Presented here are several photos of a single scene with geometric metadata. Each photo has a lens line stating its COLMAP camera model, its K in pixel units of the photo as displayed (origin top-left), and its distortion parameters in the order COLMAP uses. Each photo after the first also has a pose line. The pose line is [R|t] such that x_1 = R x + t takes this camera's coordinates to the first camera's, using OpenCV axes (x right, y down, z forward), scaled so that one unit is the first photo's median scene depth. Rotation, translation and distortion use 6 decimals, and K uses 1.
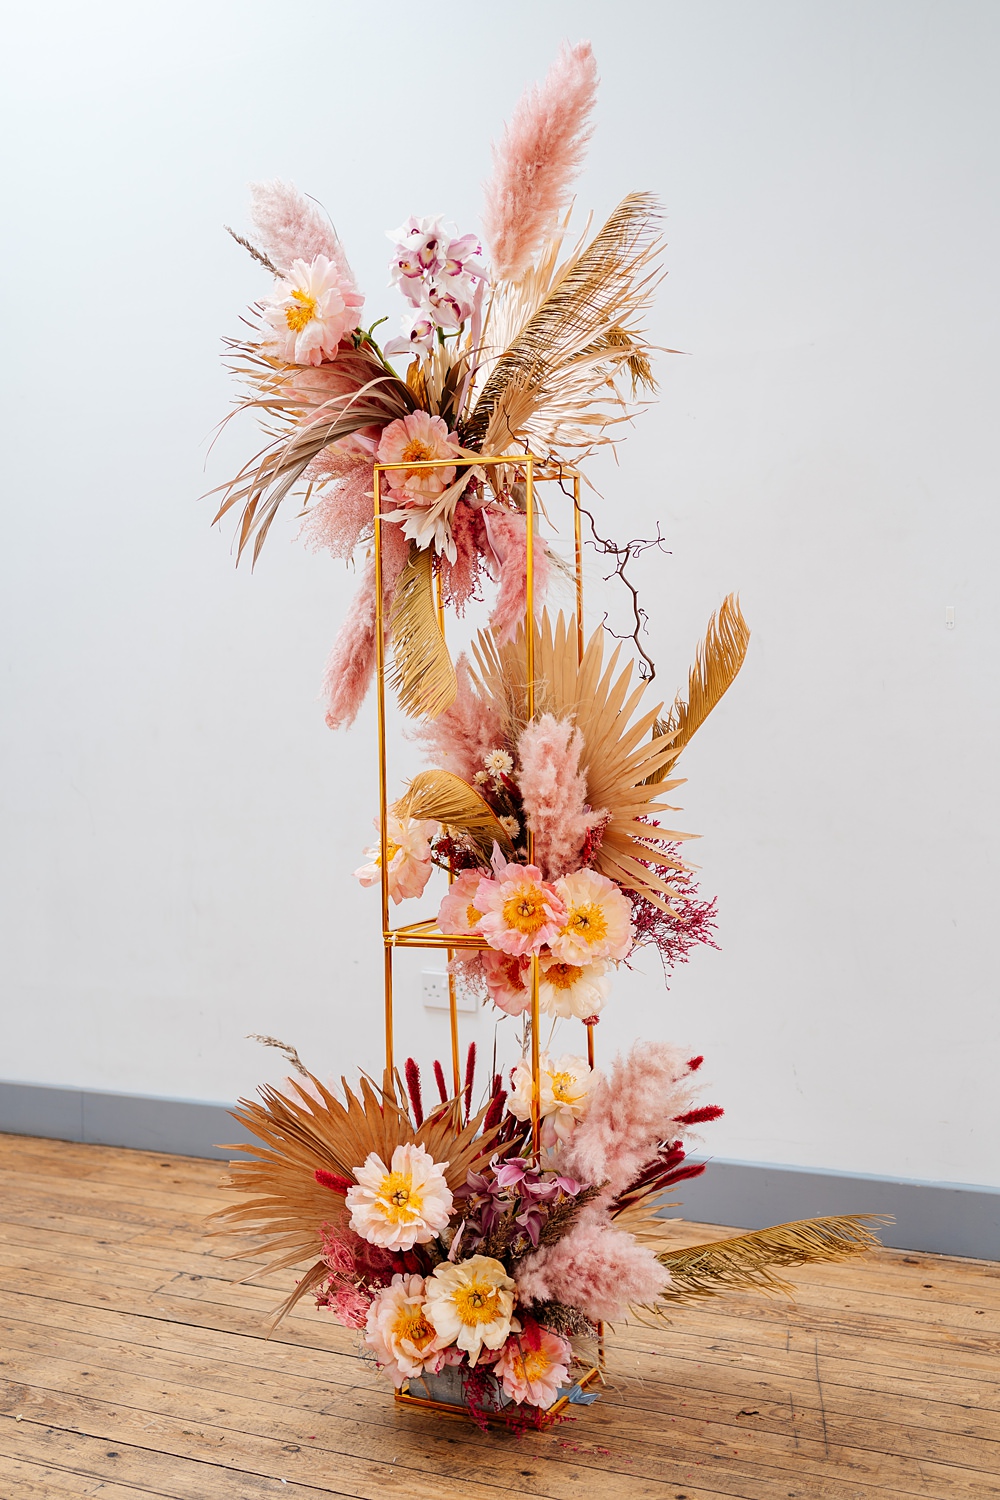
lens RADIAL K [[1596.7, 0, 490.2], [0, 1596.7, 749.8], [0, 0, 1]] dist [0.013769, 0.000000]
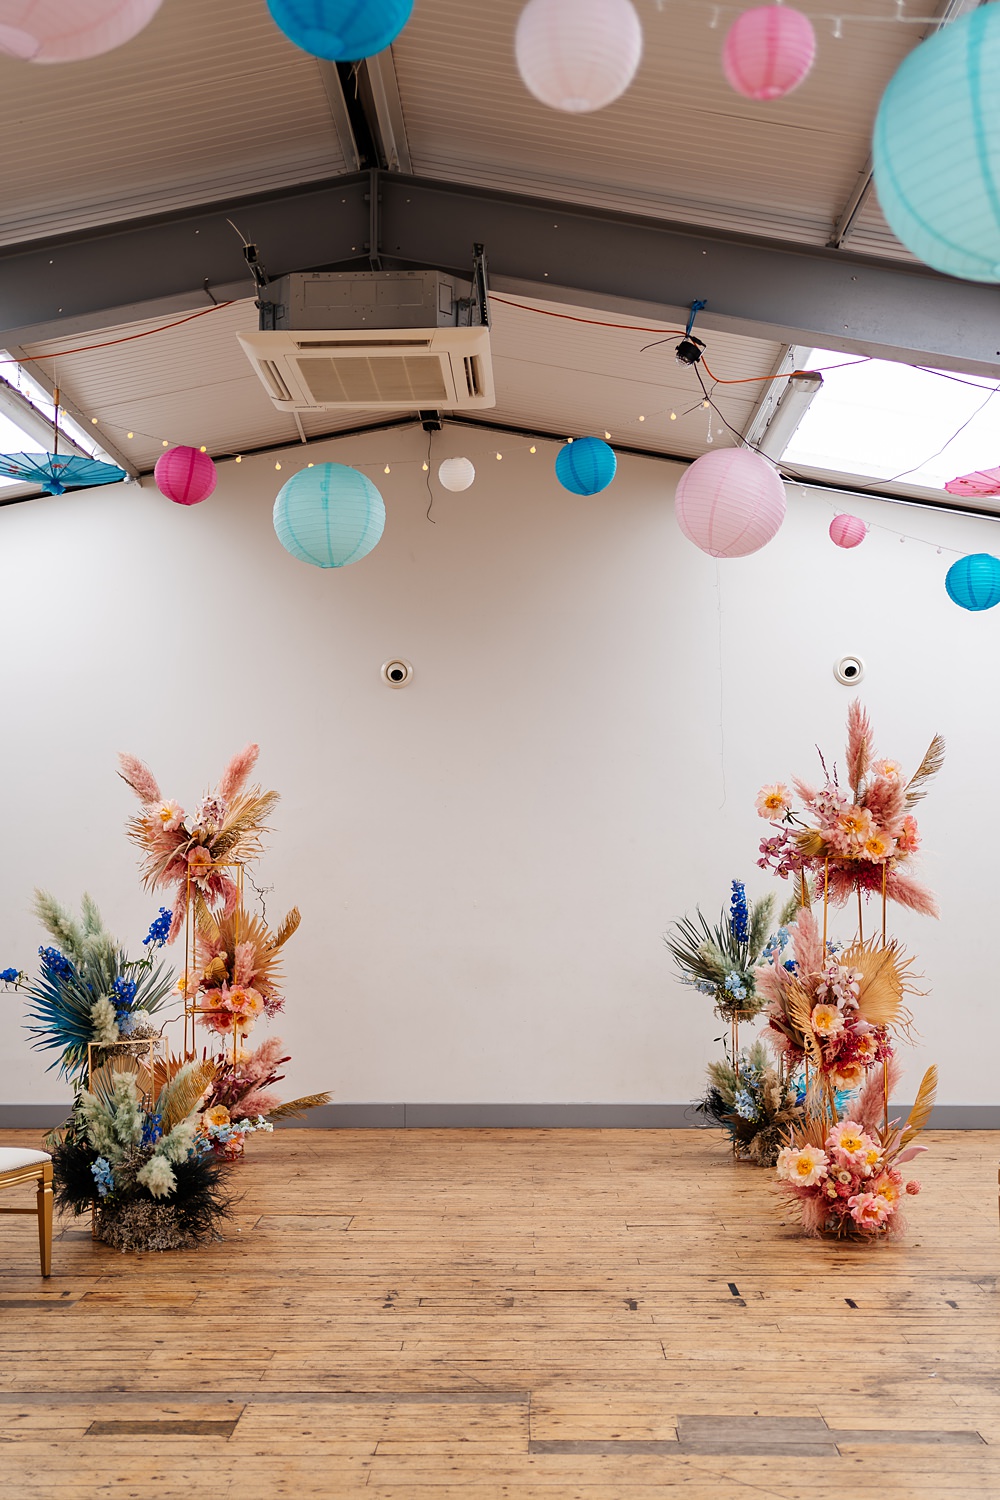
lens RADIAL K [[1572.4, 0, 484.6], [0, 1572.4, 749.8], [0, 0, 1]] dist [0.011330, 0.000000]
pose [[0.907123, 0.048874, 0.418018, -0.891675], [0.002224, 0.992664, -0.120886, -0.019094], [-0.420859, 0.110588, 0.900360, -2.210404]]
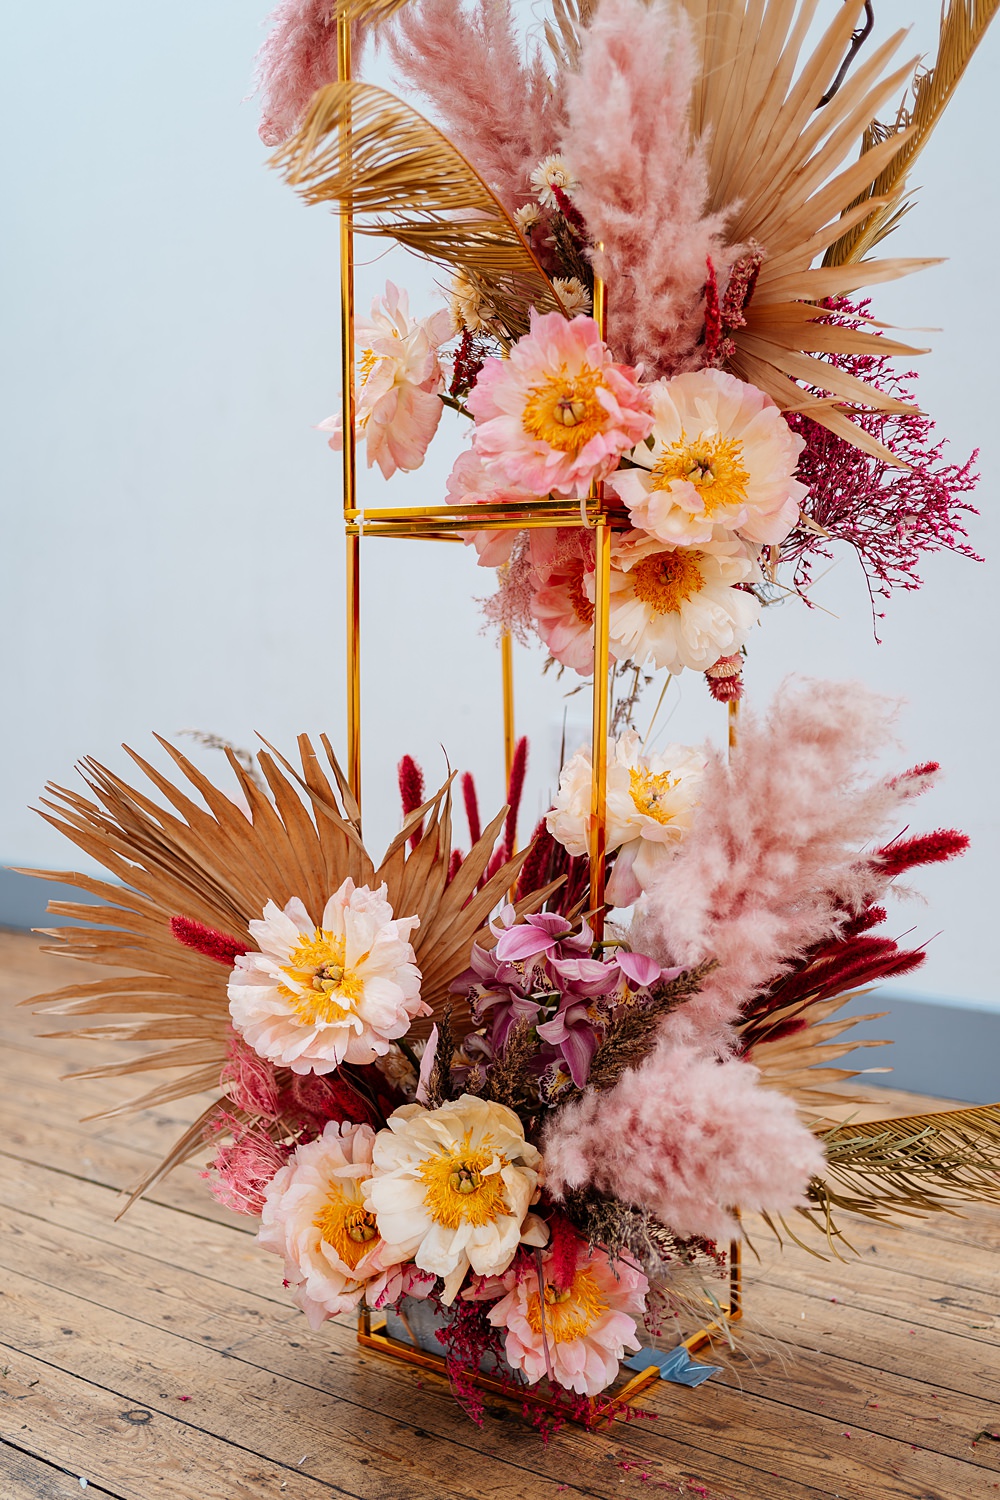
lens RADIAL K [[1596.7, 0, 504.5], [0, 1596.7, 748.7], [0, 0, 1]] dist [0.013769, 0.000000]
pose [[0.985206, 0.033931, -0.167983, 0.085107], [-0.023559, 0.997713, 0.063357, 0.165717], [0.169749, -0.058462, 0.983752, 0.483694]]
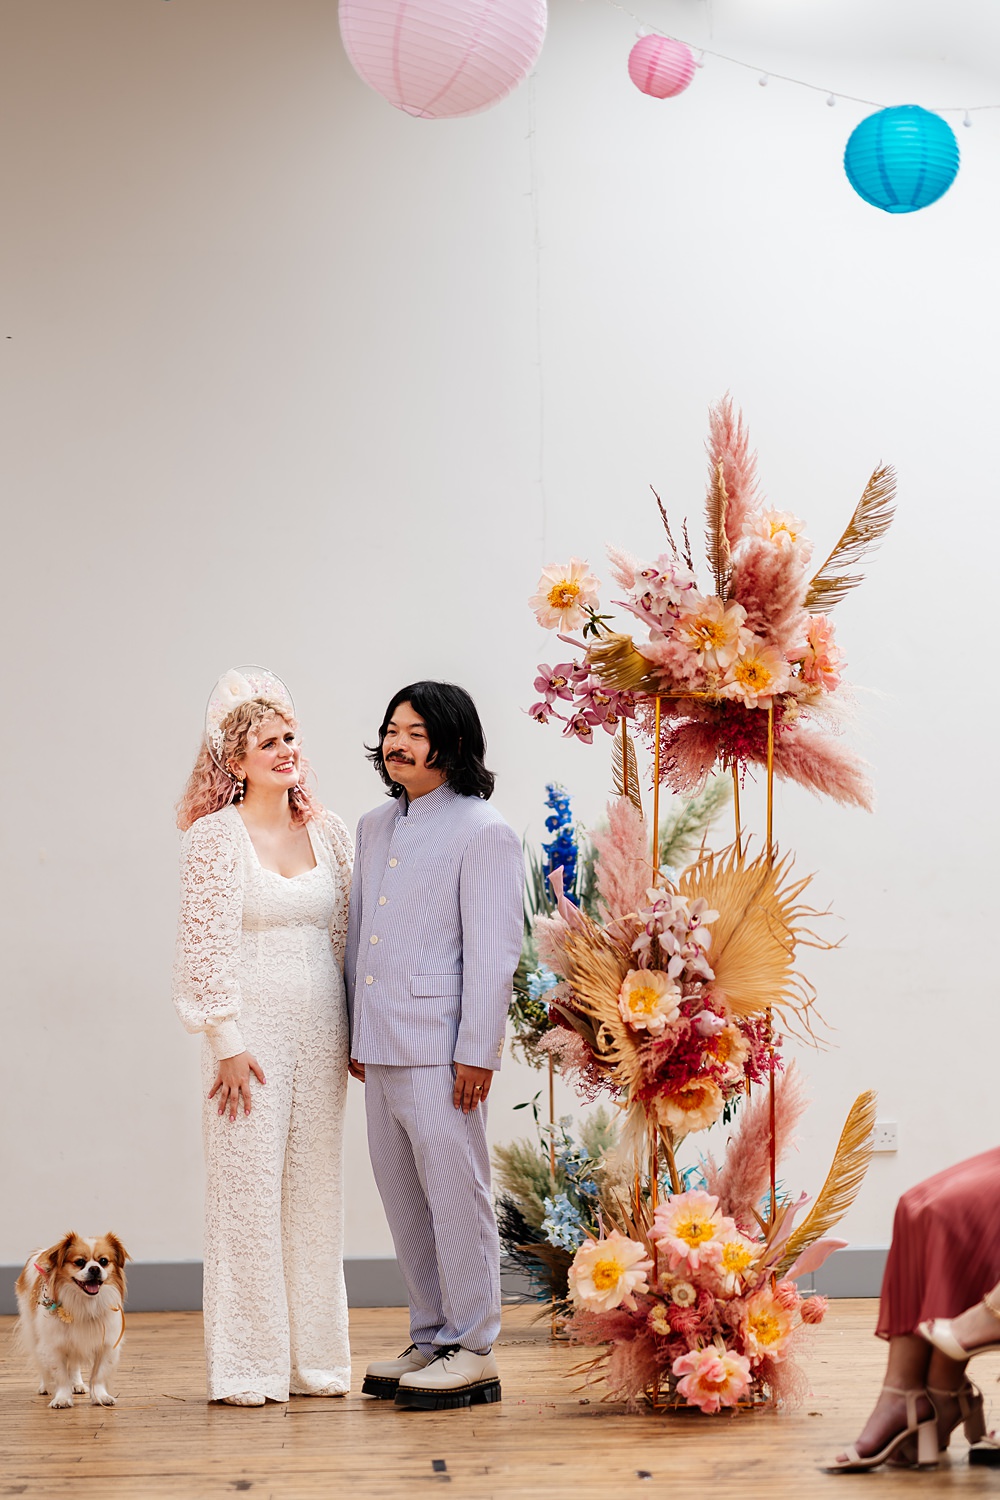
lens RADIAL K [[3943.8, 0, 494.1], [0, 3943.8, 751.7], [0, 0, 1]] dist [0.004967, 0.000000]
pose [[0.883749, 0.032501, 0.466830, -0.994605], [0.018944, 0.994283, -0.105085, 0.247423], [-0.467577, 0.101712, 0.878081, -3.005701]]
